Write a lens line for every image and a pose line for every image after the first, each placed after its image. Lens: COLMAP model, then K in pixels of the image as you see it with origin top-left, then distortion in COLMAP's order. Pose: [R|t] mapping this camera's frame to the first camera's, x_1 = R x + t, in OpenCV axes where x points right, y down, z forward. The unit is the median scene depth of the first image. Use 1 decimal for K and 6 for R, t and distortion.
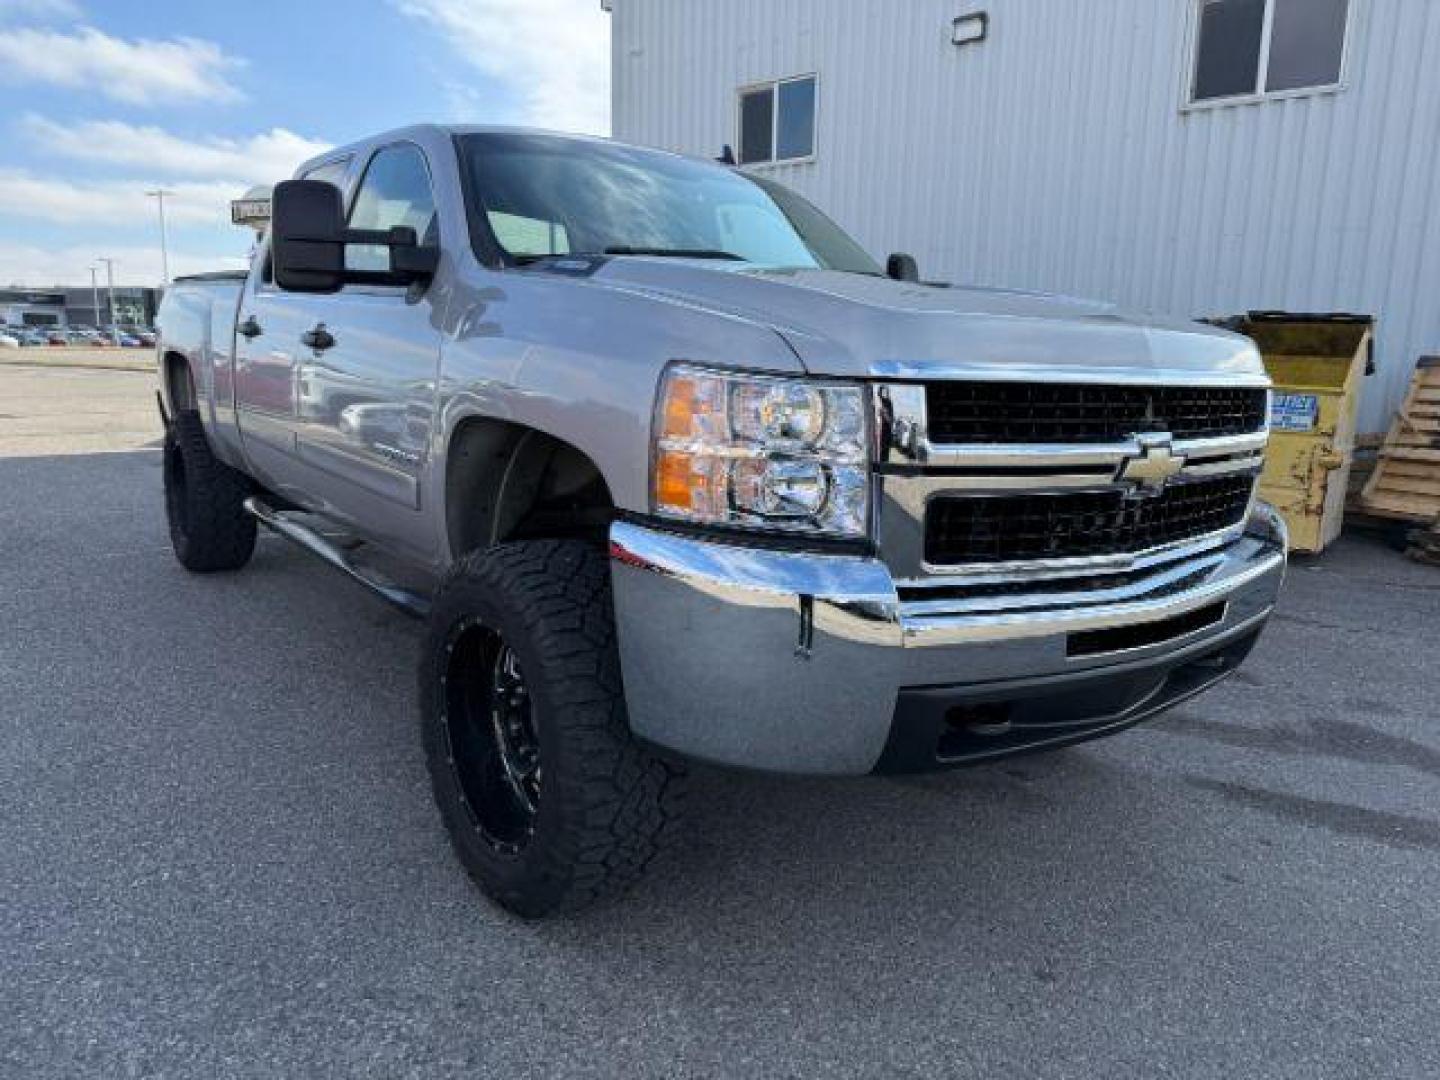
lens RADIAL K [[1064.1, 0, 720.0], [0, 1064.1, 540.0], [0, 0, 1]] dist [0.005462, 0.007795]
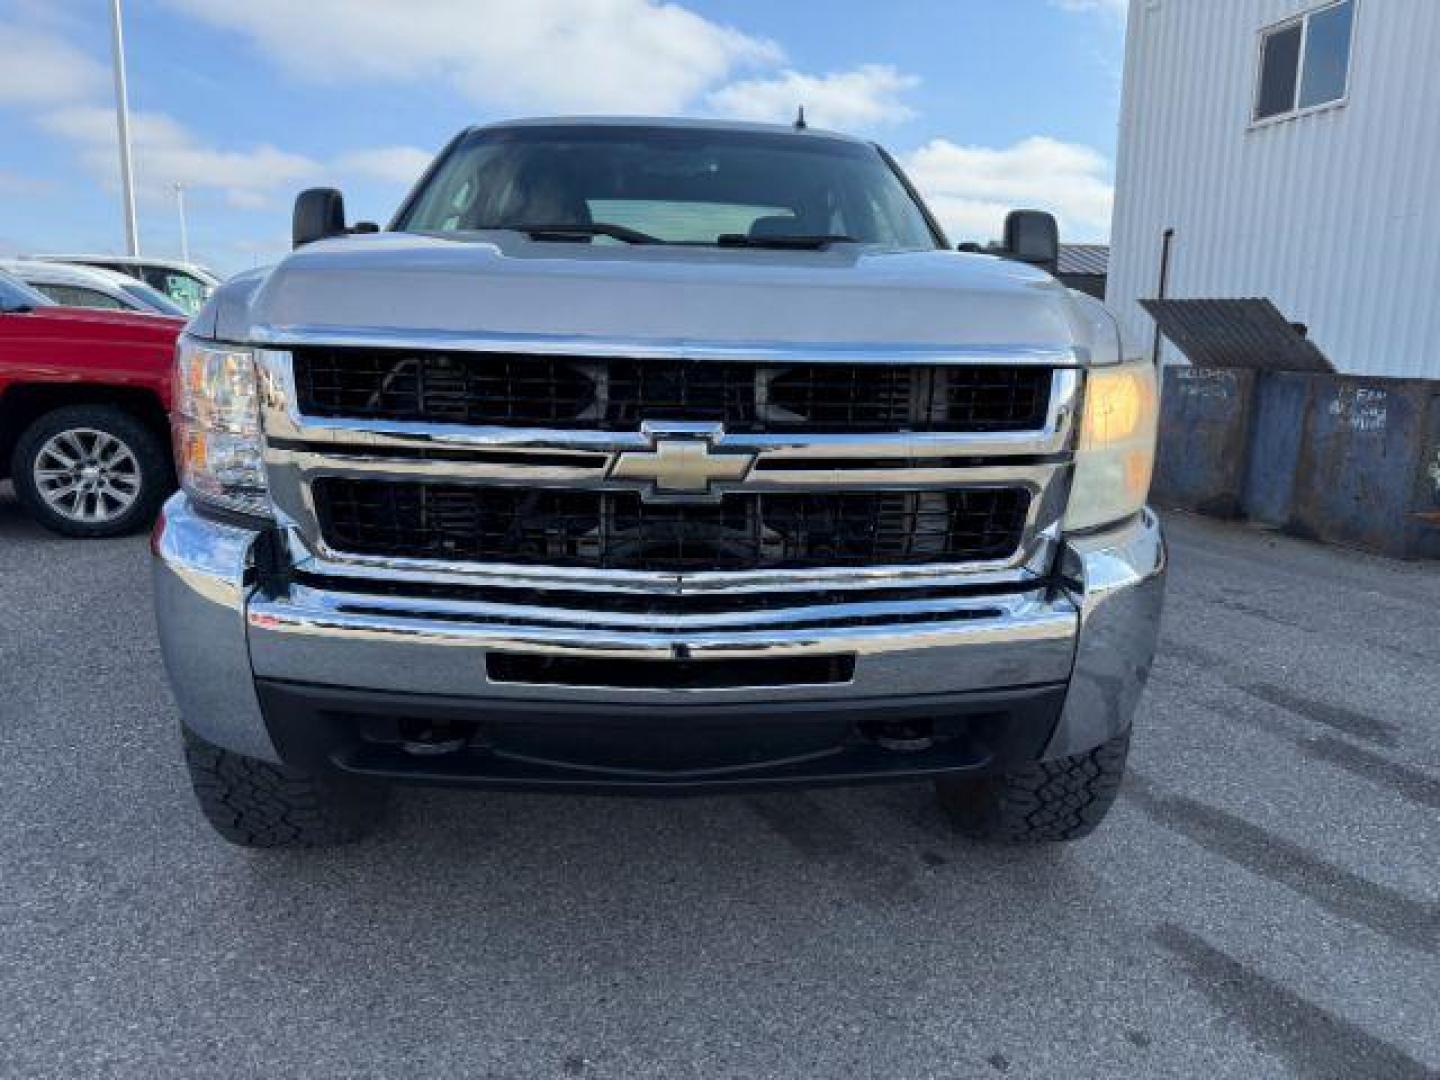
lens RADIAL K [[1054.5, 0, 720.0], [0, 1054.5, 540.0], [0, 0, 1]] dist [0.098677, -0.119759]
pose [[0.830027, 0.094871, -0.549595, 0.173461], [-0.095267, 0.995061, 0.027890, -0.007567], [0.549526, 0.029209, 0.834966, 0.073782]]
